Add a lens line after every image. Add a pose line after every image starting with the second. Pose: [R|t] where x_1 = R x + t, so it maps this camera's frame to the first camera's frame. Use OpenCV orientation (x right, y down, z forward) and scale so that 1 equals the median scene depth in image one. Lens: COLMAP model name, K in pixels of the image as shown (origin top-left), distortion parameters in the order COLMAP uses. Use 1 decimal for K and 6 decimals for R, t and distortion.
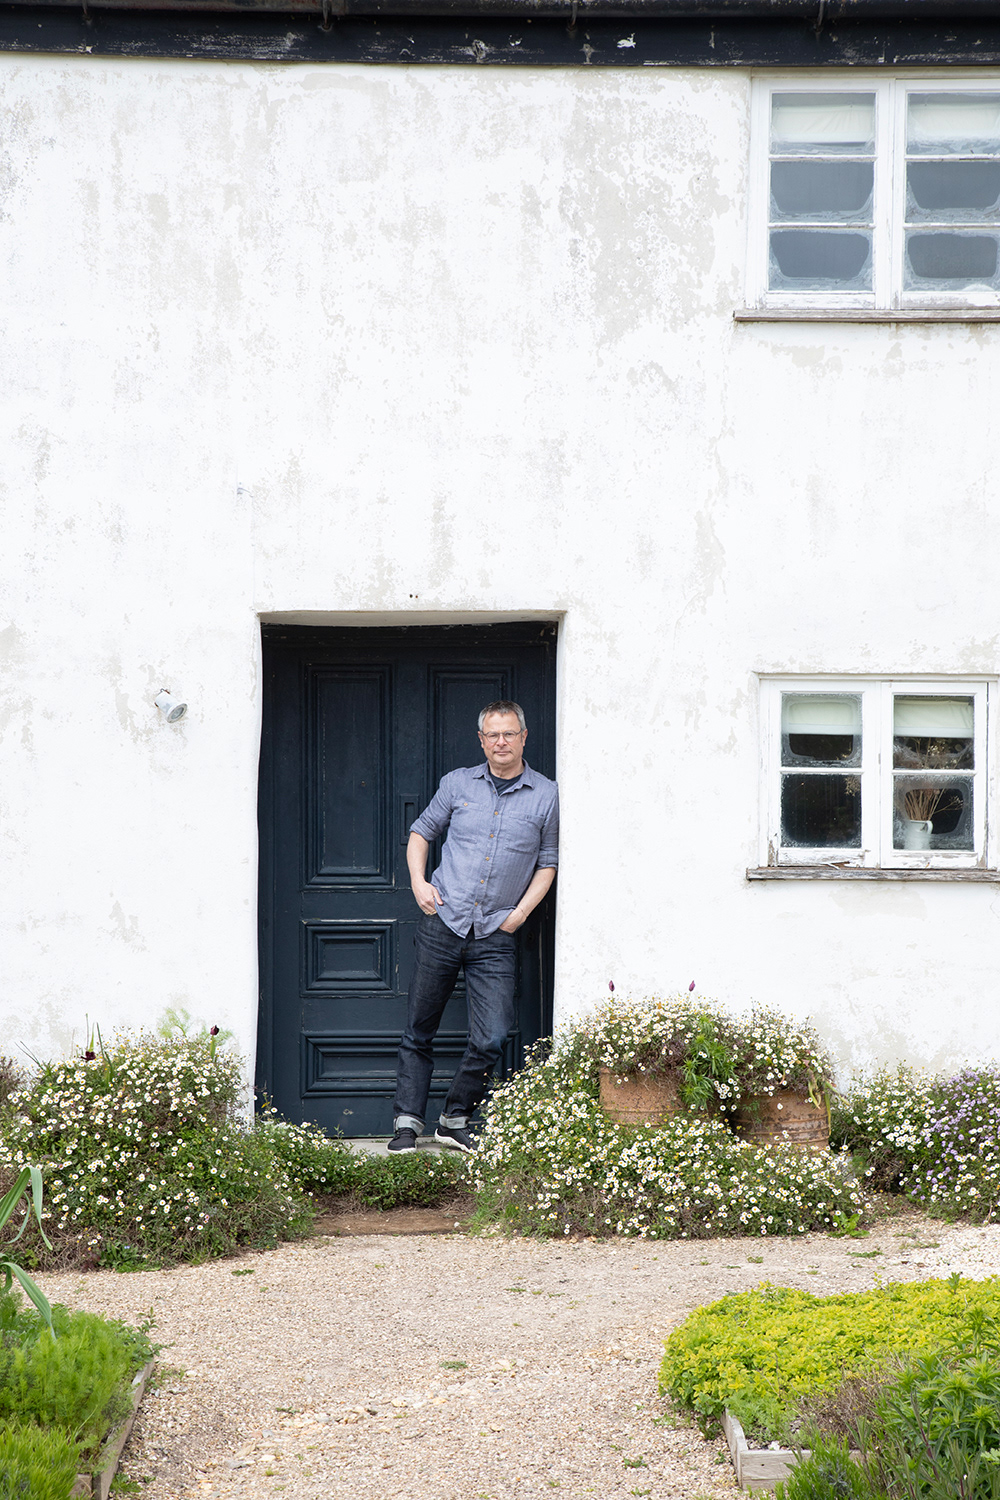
lens RADIAL K [[3865.8, 0, 500.0], [0, 3865.8, 750.0], [0, 0, 1]] dist [0.608430, -0.786898]
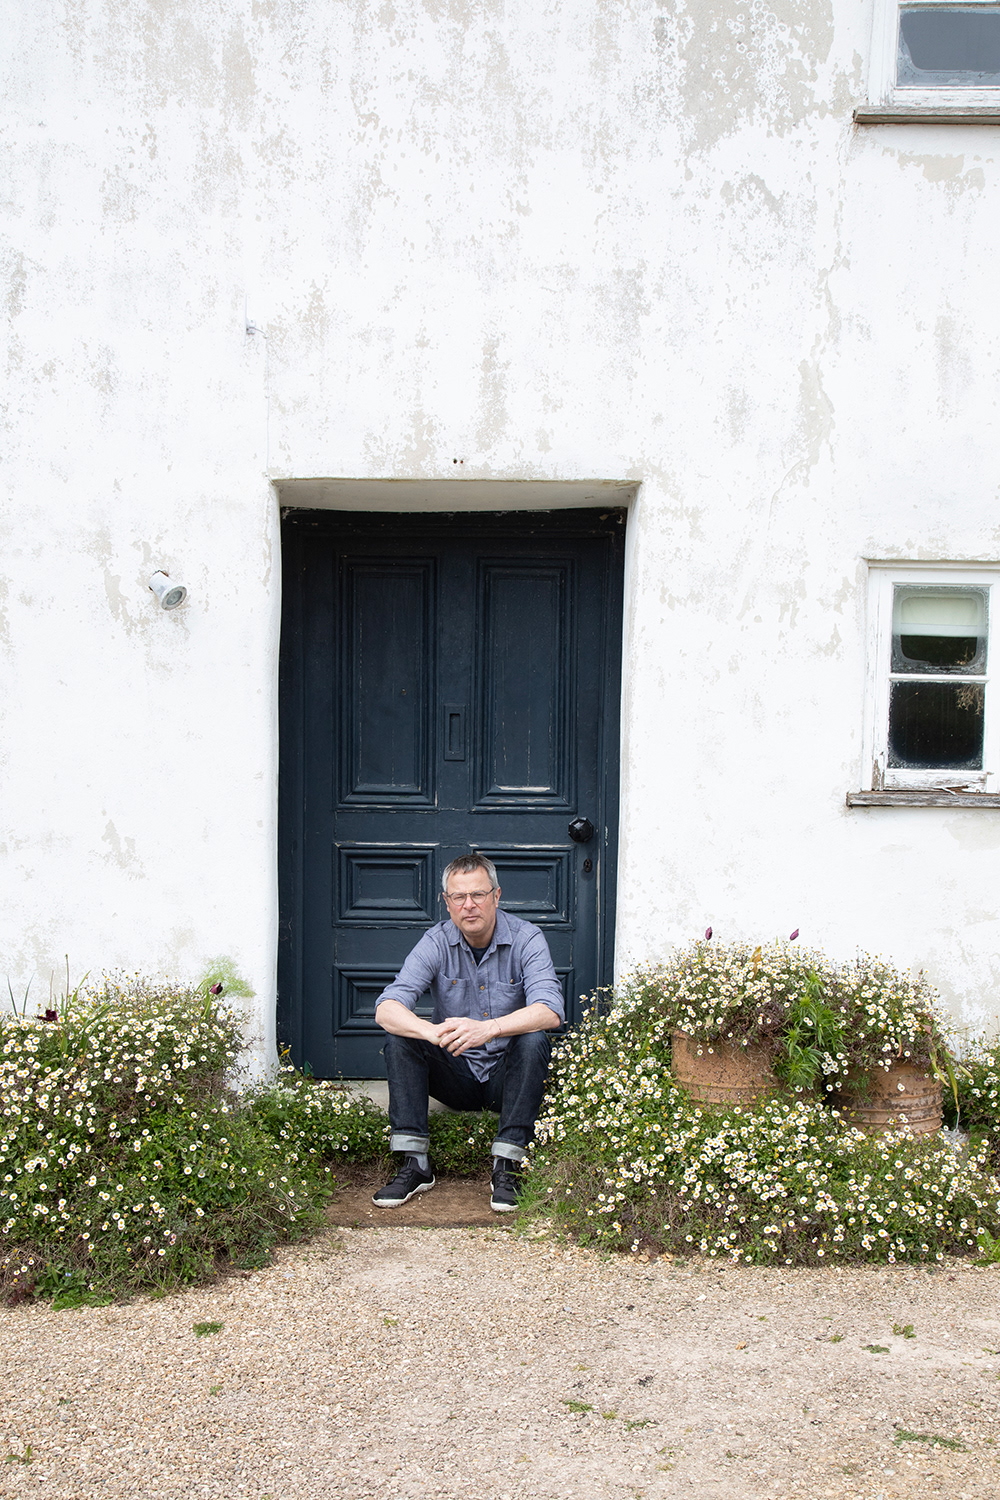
lens RADIAL K [[1878.2, 0, 462.5], [0, 1878.2, 891.9], [0, 0, 1]] dist [0.006078, 0.084340]
pose [[0.999095, 0.015577, -0.039571, -0.003961], [-0.011996, 0.995944, 0.089175, 0.016652], [0.040800, -0.088619, 0.995230, 0.590444]]
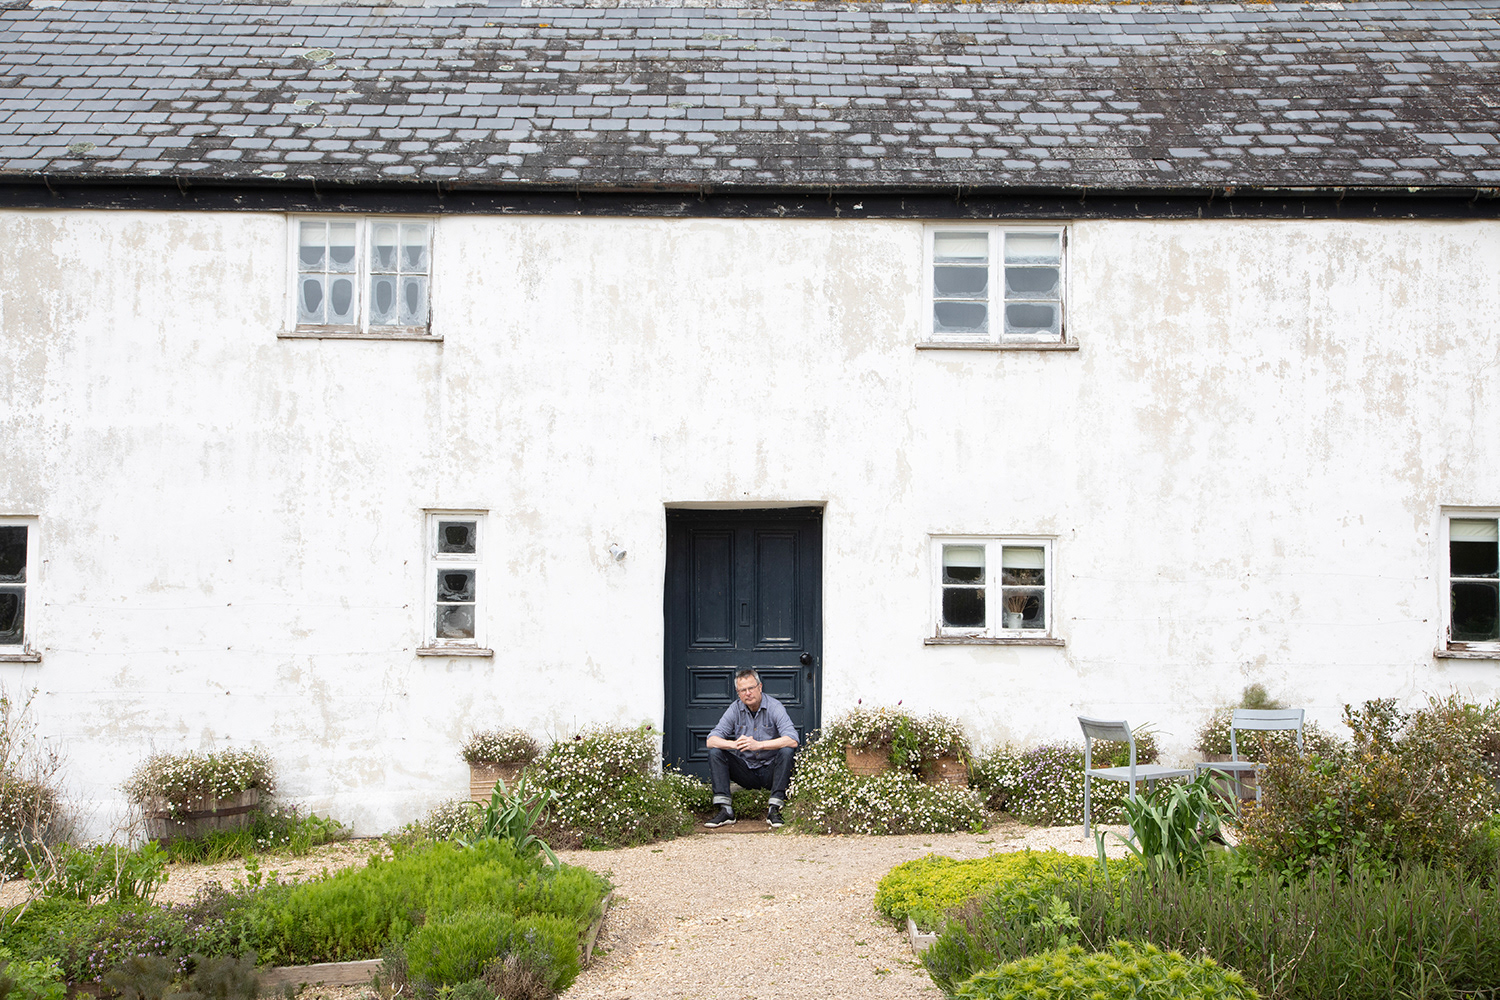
lens RADIAL K [[2158.3, 0, 750.0], [0, 2158.3, 500.0], [0, 0, 1]] dist [0.158176, 0.016593]
pose [[0.999769, -0.001748, -0.021424, 0.001891], [0.000986, 0.999368, -0.035528, 0.000684], [0.021473, 0.035498, 0.999139, -0.048514]]
